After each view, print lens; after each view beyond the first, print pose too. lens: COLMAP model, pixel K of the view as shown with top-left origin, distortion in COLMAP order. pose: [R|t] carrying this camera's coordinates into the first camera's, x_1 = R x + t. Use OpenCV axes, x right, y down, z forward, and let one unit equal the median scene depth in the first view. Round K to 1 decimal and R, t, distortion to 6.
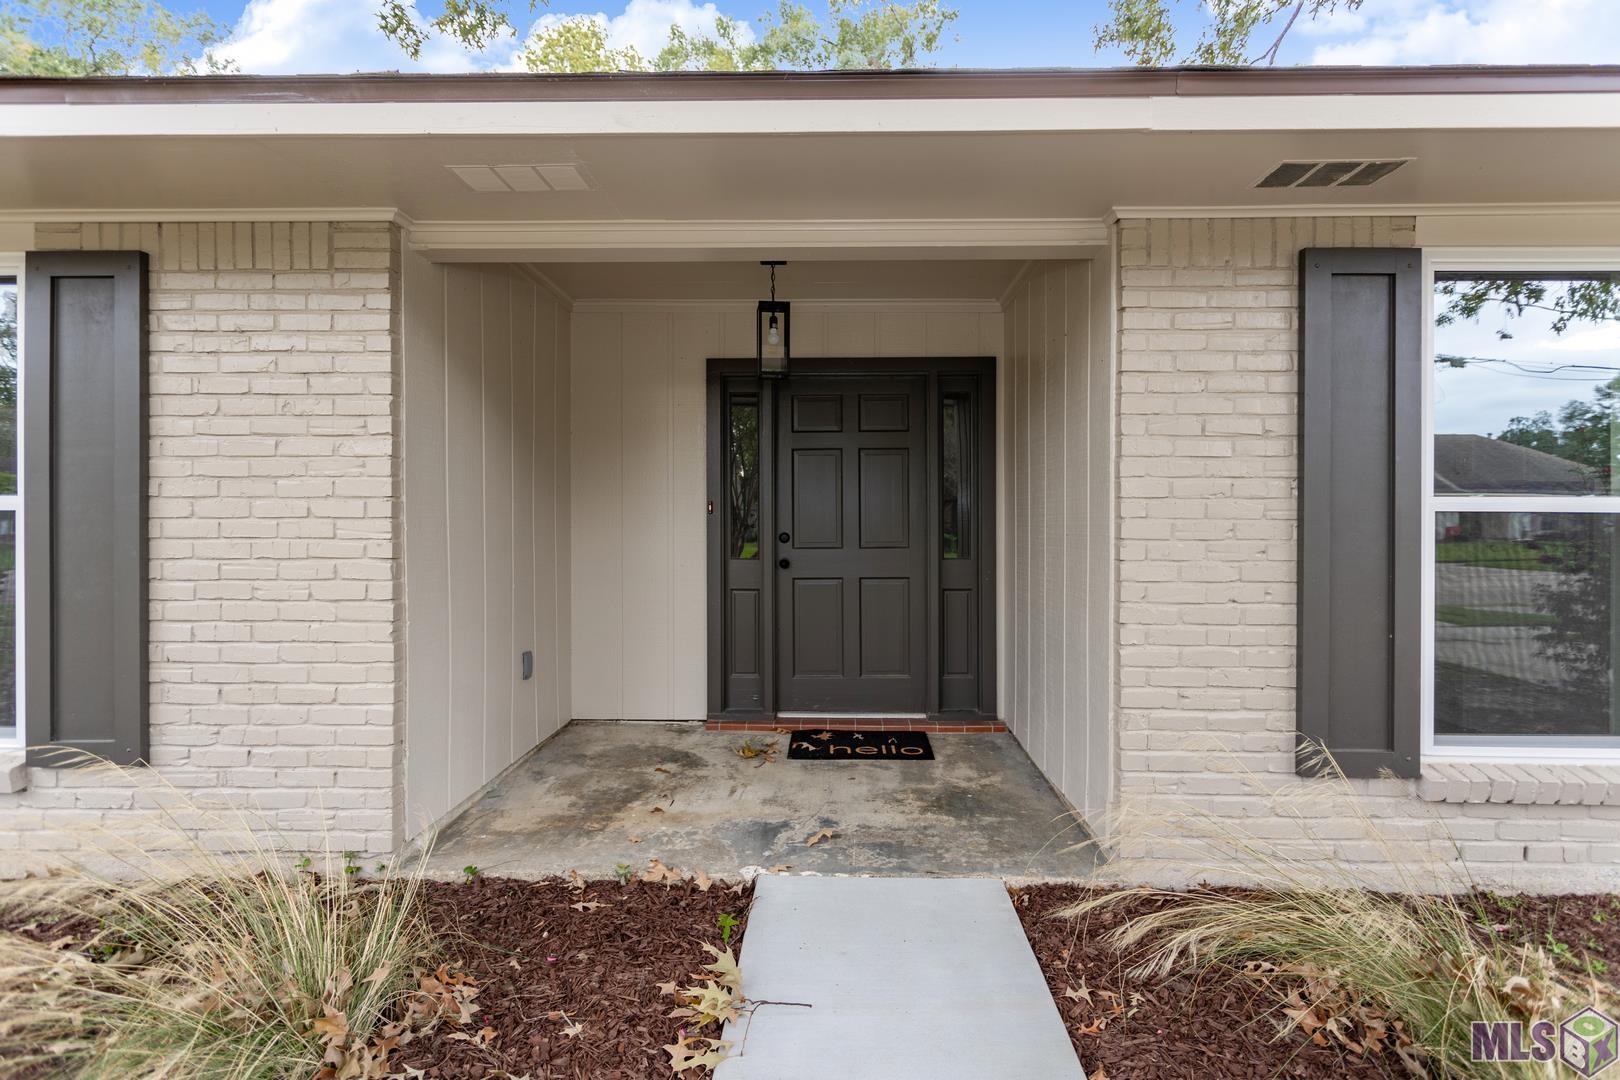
lens RADIAL K [[757.6, 0, 810.0], [0, 757.6, 540.0], [0, 0, 1]] dist [0.000665, 0.000647]
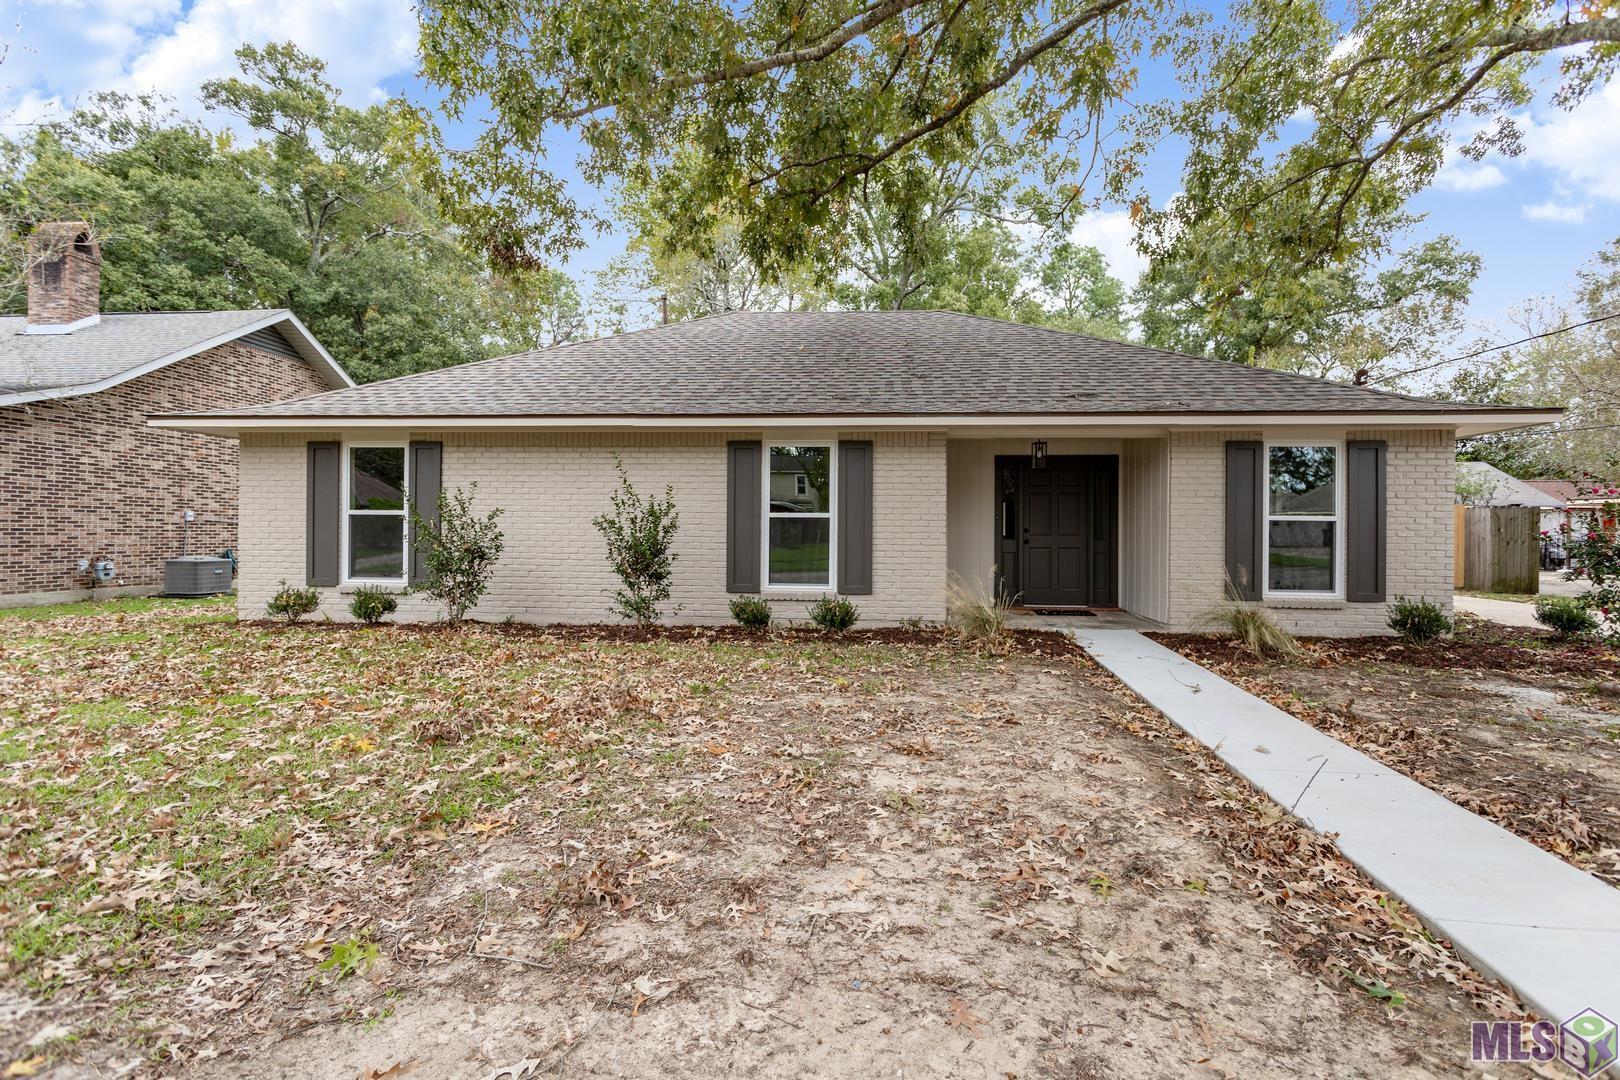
lens RADIAL K [[757.6, 0, 810.0], [0, 757.6, 540.0], [0, 0, 1]] dist [0.000665, 0.000647]
pose [[0.997631, 0.007221, -0.068412, -0.934902], [-0.008171, 0.999874, -0.013618, 0.109906], [0.068305, 0.014145, 0.997564, -2.408787]]
